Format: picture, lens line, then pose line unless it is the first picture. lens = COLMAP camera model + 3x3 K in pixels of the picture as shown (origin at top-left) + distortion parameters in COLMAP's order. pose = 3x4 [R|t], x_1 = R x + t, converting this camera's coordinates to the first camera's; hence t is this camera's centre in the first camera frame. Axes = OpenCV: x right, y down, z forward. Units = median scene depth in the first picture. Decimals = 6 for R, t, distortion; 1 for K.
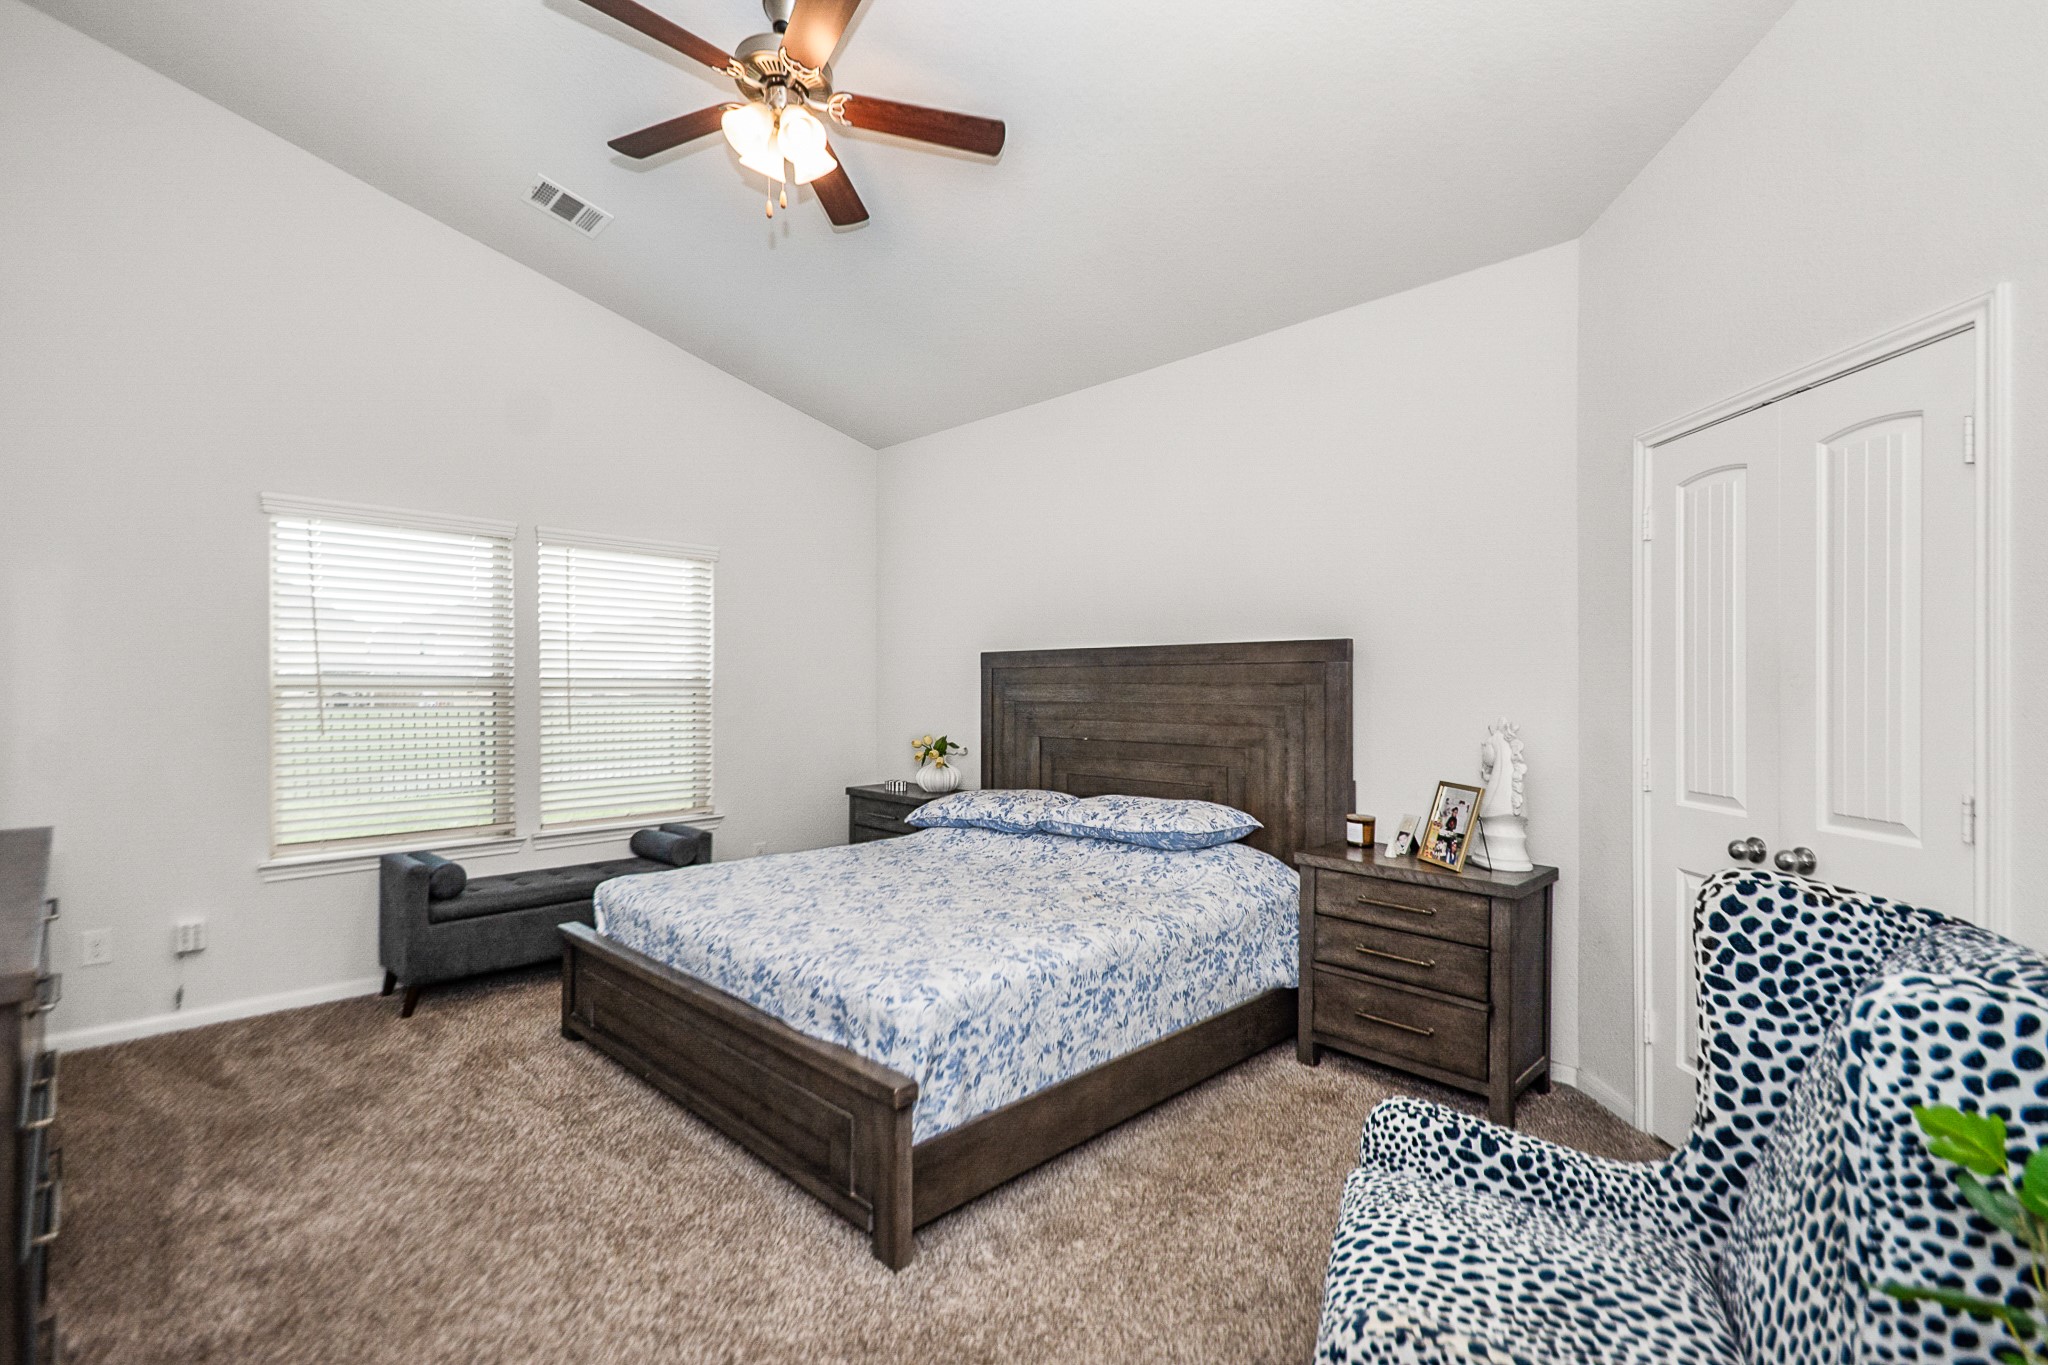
lens RADIAL K [[902.1, 0, 1021.8], [0, 902.1, 689.7], [0, 0, 1]] dist [0.024011, -0.009774]
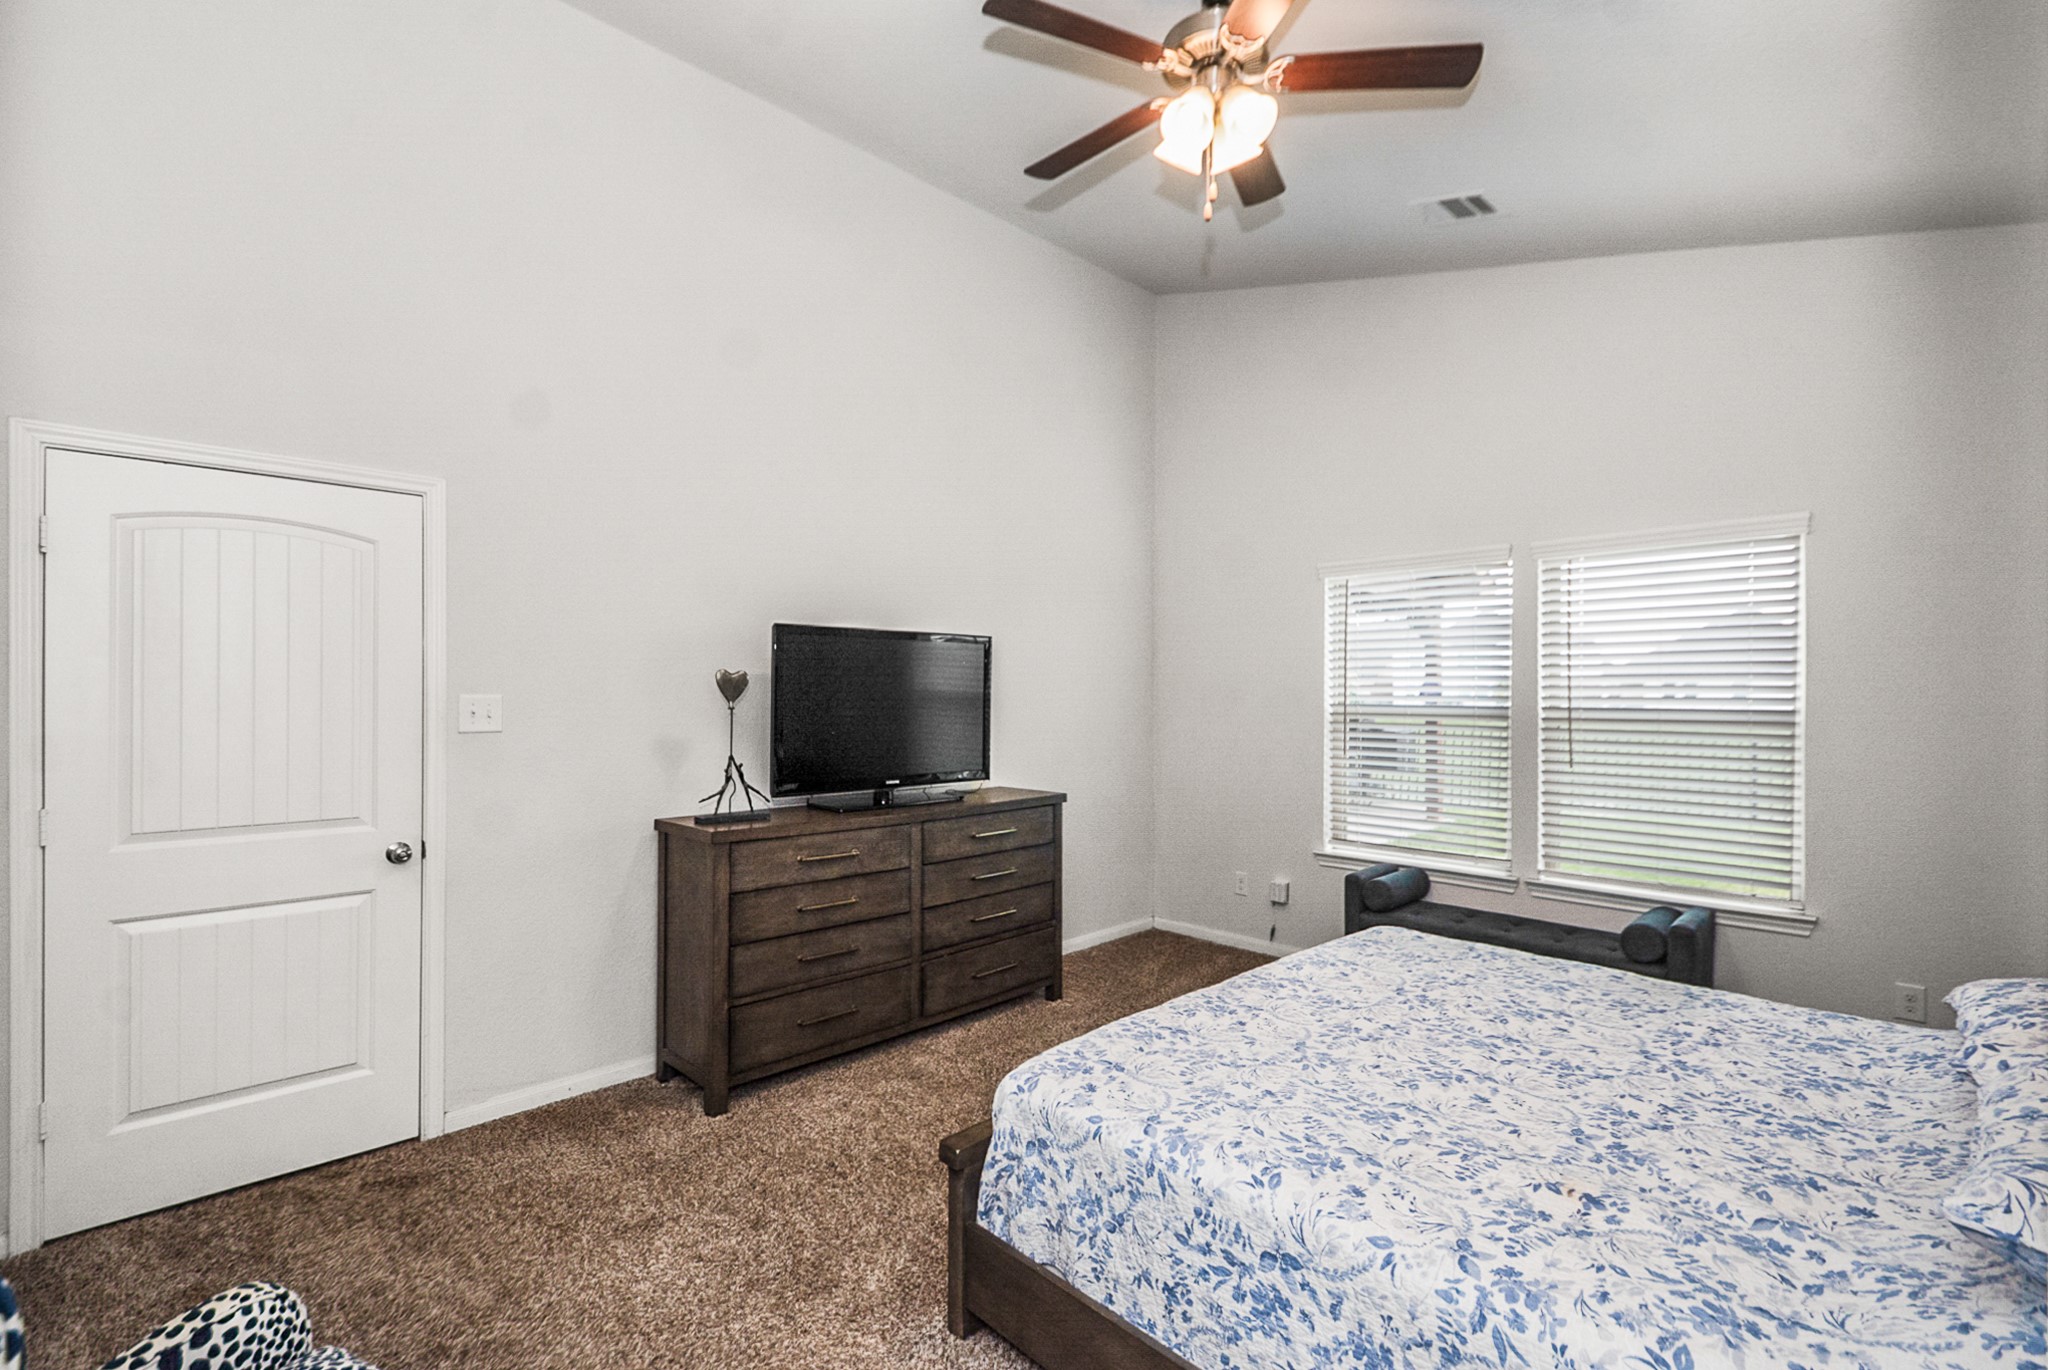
lens RADIAL K [[917.4, 0, 1025.8], [0, 917.4, 692.4], [0, 0, 1]] dist [-0.003042, -0.000172]
pose [[-0.042999, -0.014450, -0.998971, 0.695647], [0.010836, 0.999830, -0.014928, -0.024116], [0.999016, -0.011467, -0.042835, 0.922693]]
